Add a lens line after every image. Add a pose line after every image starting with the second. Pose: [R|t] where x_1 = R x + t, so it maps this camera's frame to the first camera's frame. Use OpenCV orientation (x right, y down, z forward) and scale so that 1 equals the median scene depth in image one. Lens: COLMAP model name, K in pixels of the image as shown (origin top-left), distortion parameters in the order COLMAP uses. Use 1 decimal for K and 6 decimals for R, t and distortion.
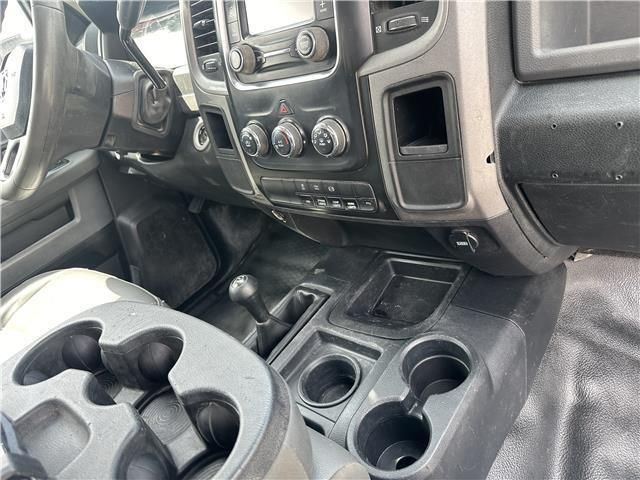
lens RADIAL K [[453.0, 0, 320.0], [0, 453.0, 240.0], [0, 0, 1]] dist [0.077261, -0.093413]
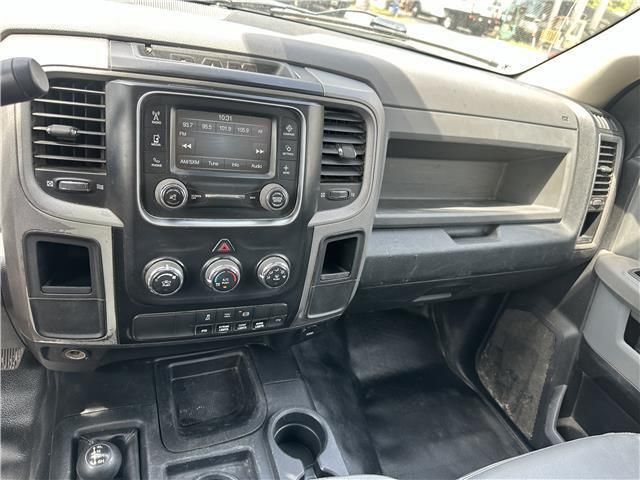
lens RADIAL K [[453.0, 0, 320.0], [0, 453.0, 240.0], [0, 0, 1]] dist [0.077261, -0.093413]
pose [[0.378248, -0.067878, 0.923212, -0.892299], [0.148096, 0.988900, 0.012032, -0.272453], [-0.913781, 0.132173, 0.384102, 0.398120]]
